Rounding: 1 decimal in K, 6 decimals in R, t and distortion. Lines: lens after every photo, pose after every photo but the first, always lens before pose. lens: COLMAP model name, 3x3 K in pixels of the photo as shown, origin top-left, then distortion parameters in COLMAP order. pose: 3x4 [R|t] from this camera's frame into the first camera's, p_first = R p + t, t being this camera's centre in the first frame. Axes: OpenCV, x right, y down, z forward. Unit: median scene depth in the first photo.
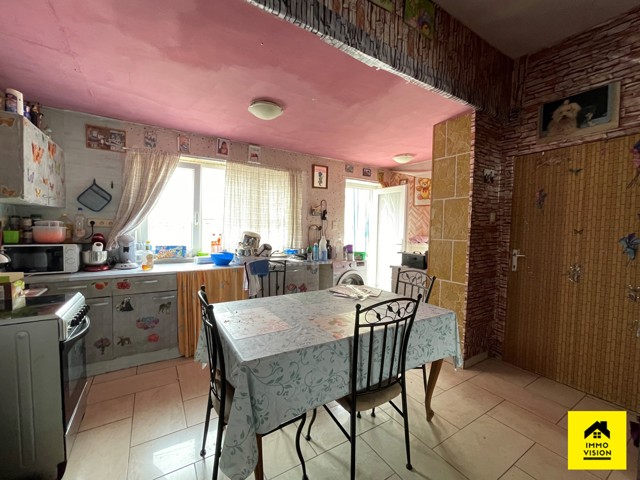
lens RADIAL K [[270.3, 0, 319.5], [0, 270.3, 241.2], [0, 0, 1]] dist [0.002727, 0.000083]
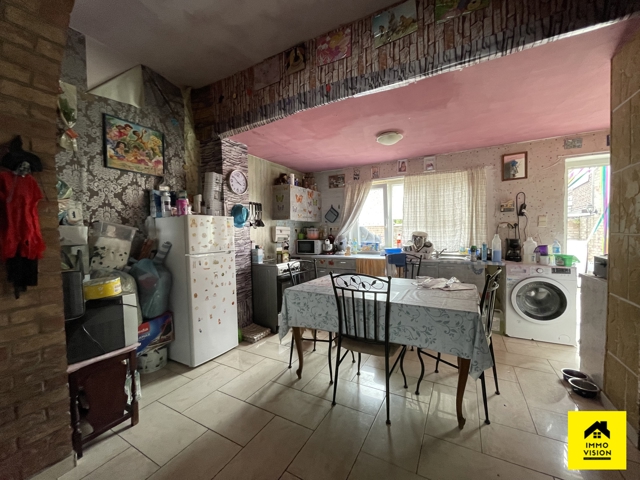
lens RADIAL K [[259.0, 0, 320.2], [0, 259.0, 241.5], [0, 0, 1]] dist [0.001575, 0.000466]
pose [[0.480343, 0.004455, -0.877070, 0.661309], [-0.020673, 0.999767, -0.006244, 0.030299], [0.876837, 0.021131, 0.480323, 0.096551]]
